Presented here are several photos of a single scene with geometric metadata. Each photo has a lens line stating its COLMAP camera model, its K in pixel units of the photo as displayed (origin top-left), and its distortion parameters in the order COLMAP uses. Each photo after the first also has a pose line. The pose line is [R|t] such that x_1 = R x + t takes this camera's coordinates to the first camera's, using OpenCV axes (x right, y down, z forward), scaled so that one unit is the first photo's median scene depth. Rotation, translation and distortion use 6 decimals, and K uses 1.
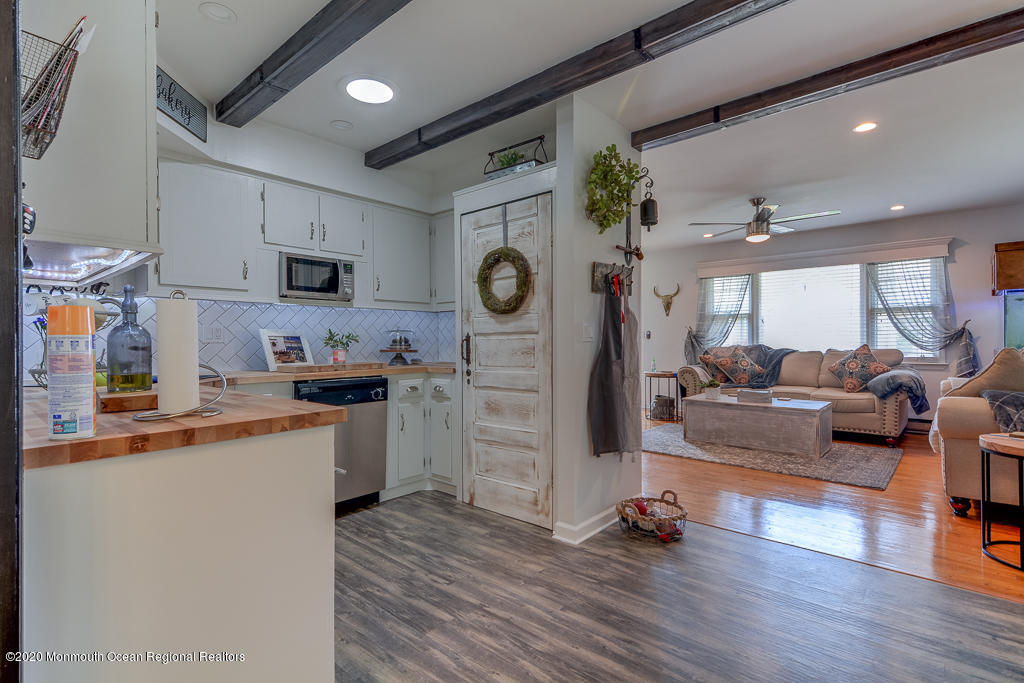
lens RADIAL K [[493.5, 0, 513.1], [0, 493.5, 337.0], [0, 0, 1]] dist [0.000010, -0.000427]
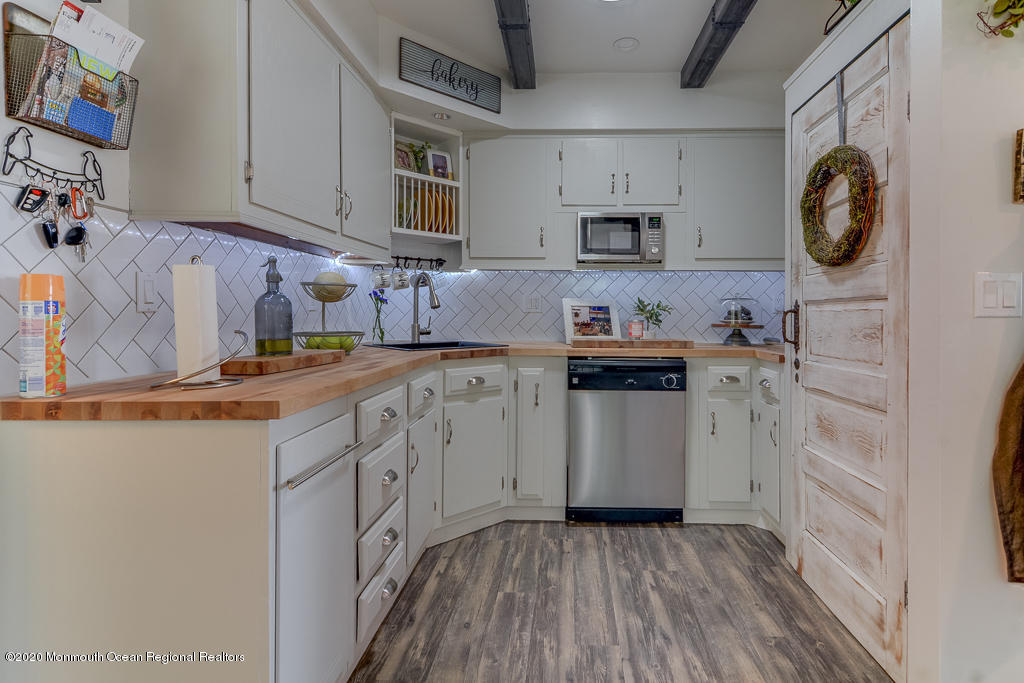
lens RADIAL K [[516.7, 0, 512.0], [0, 516.7, 313.6], [0, 0, 1]] dist [0.004132, -0.000626]
pose [[0.639041, 0.010173, -0.769106, 0.191101], [-0.002306, 0.999933, 0.011311, 0.001955], [0.769169, -0.005454, 0.639022, 0.313649]]
